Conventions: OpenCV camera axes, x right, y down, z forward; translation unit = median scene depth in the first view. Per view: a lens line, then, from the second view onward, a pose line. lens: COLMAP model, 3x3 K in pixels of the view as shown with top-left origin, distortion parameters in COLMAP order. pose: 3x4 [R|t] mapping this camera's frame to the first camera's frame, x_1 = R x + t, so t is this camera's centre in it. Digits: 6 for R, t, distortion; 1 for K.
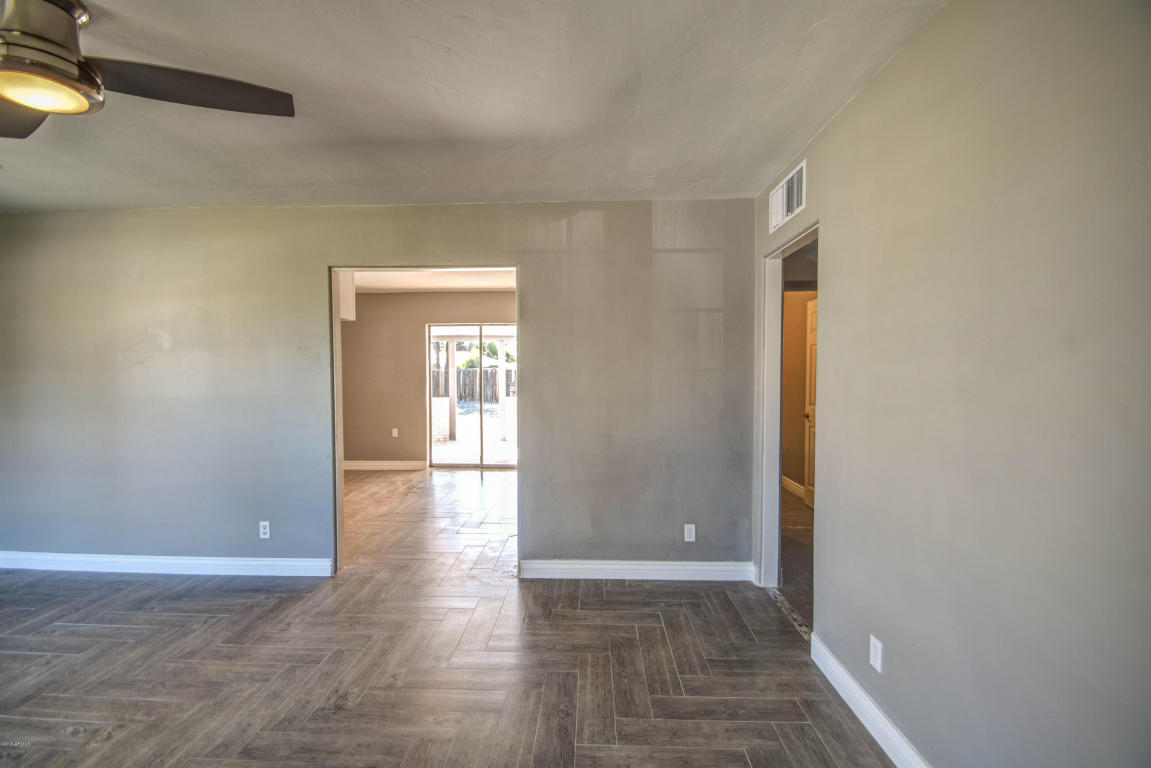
lens RADIAL K [[509.2, 0, 570.4], [0, 509.2, 387.1], [0, 0, 1]] dist [-0.006546, -0.007895]
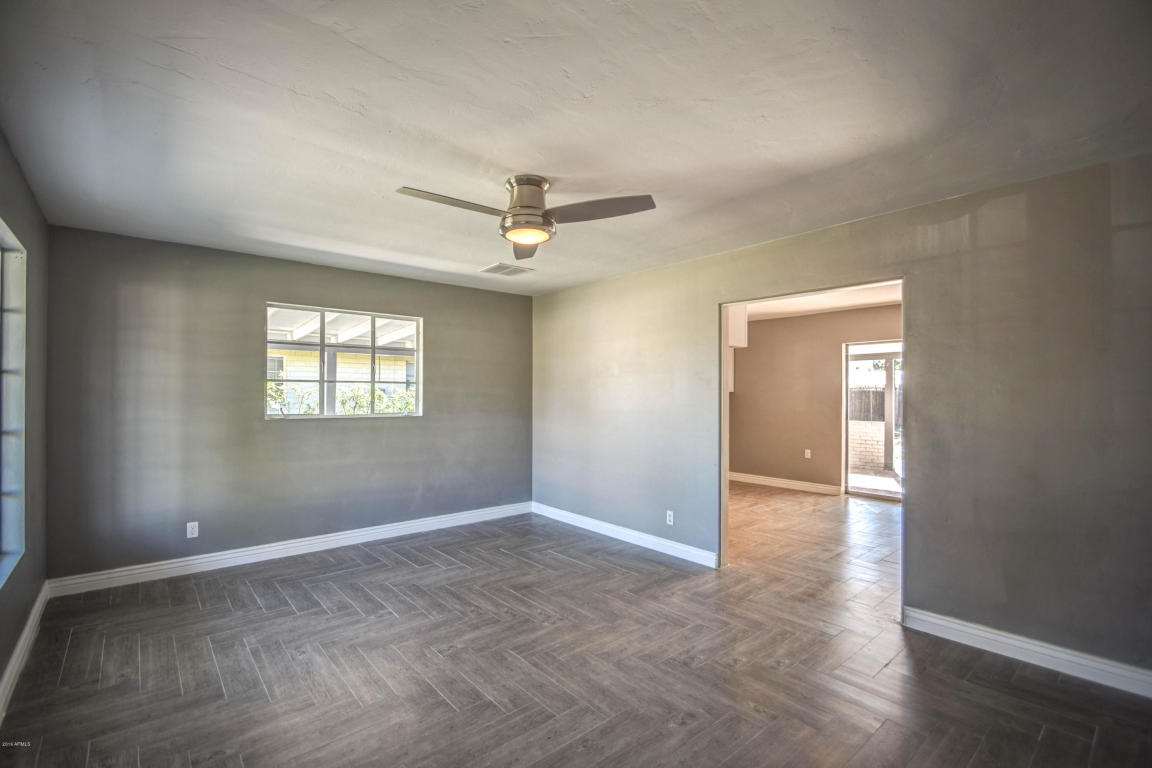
lens RADIAL K [[509.6, 0, 572.6], [0, 509.6, 384.6], [0, 0, 1]] dist [-0.006546, -0.007895]
pose [[0.677812, -0.001520, -0.735234, 0.183018], [-0.031491, 0.999020, -0.031097, -0.000938], [0.734561, 0.044231, 0.677100, -0.050798]]
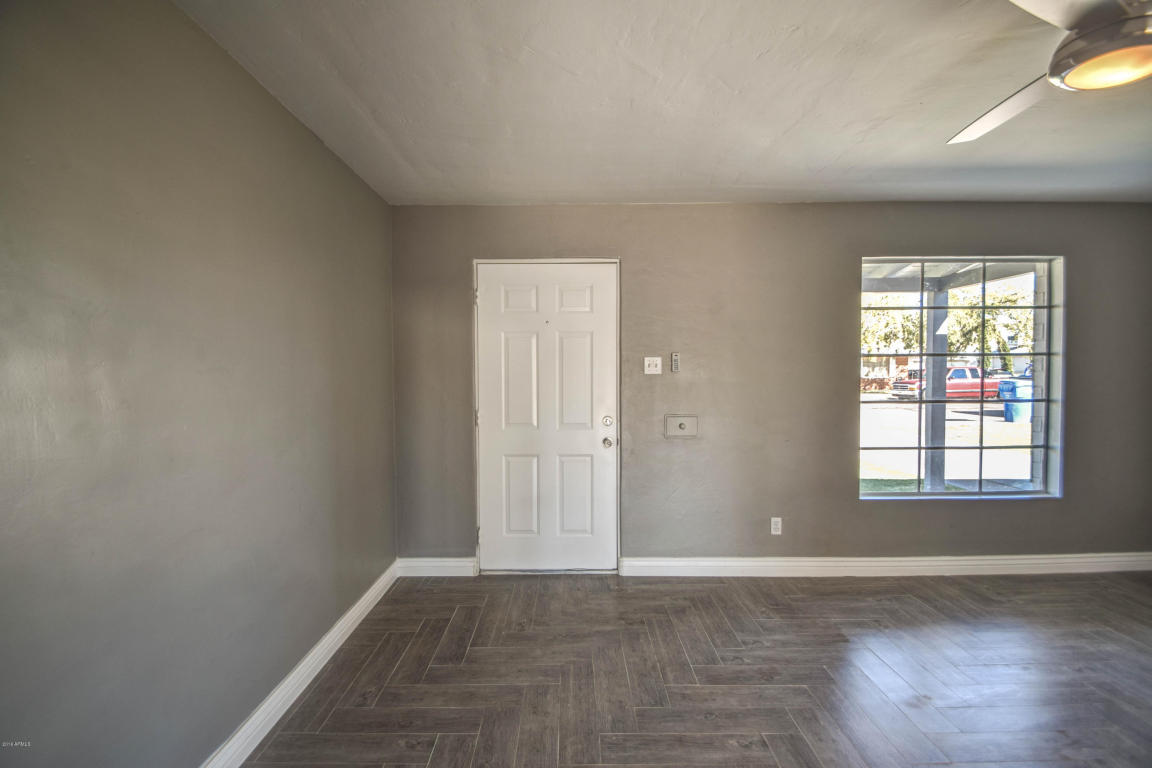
lens RADIAL K [[509.6, 0, 569.2], [0, 509.6, 386.0], [0, 0, 1]] dist [-0.006546, -0.007895]
pose [[-0.999547, 0.010340, -0.028271, -0.004699], [0.008739, 0.998381, 0.056201, -0.019718], [0.028807, 0.055929, -0.998019, 0.906455]]
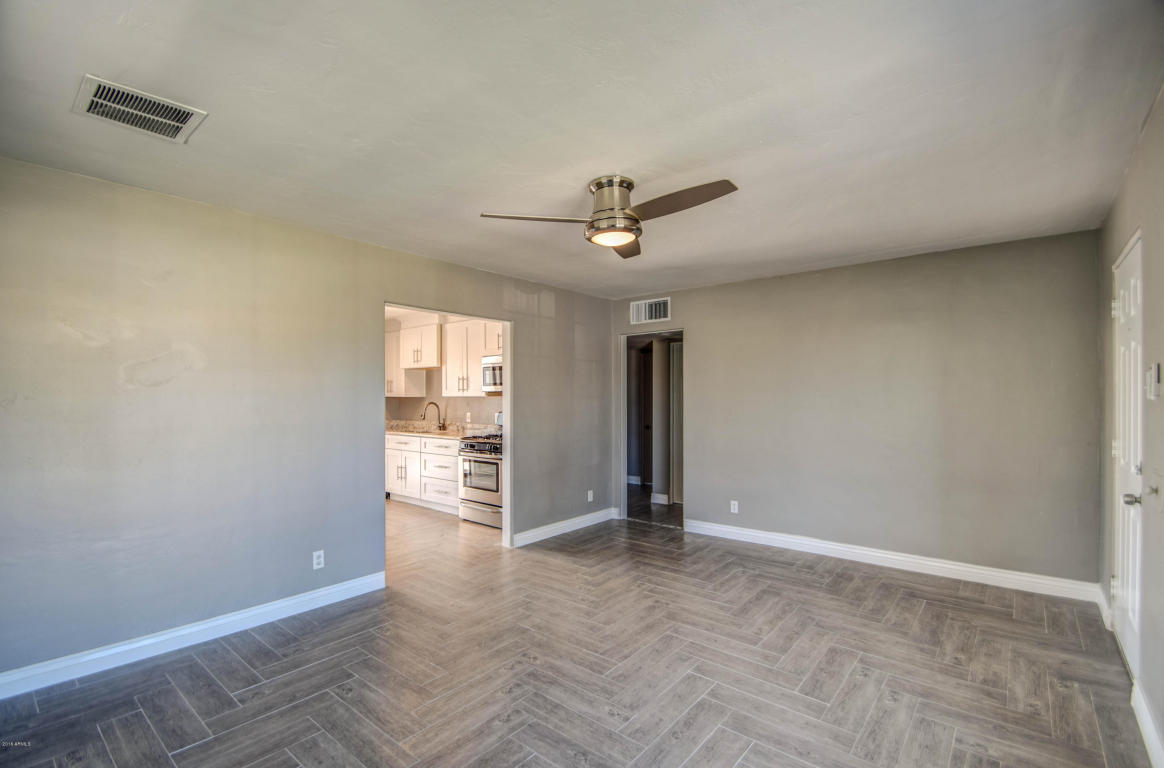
lens RADIAL K [[515.0, 0, 573.7], [0, 515.0, 400.0], [0, 0, 1]] dist [-0.006546, -0.007895]
pose [[0.626176, -0.002134, 0.779679, -1.215629], [0.026367, 0.999482, -0.018440, 0.007276], [-0.779236, 0.032105, 0.625908, -0.007687]]
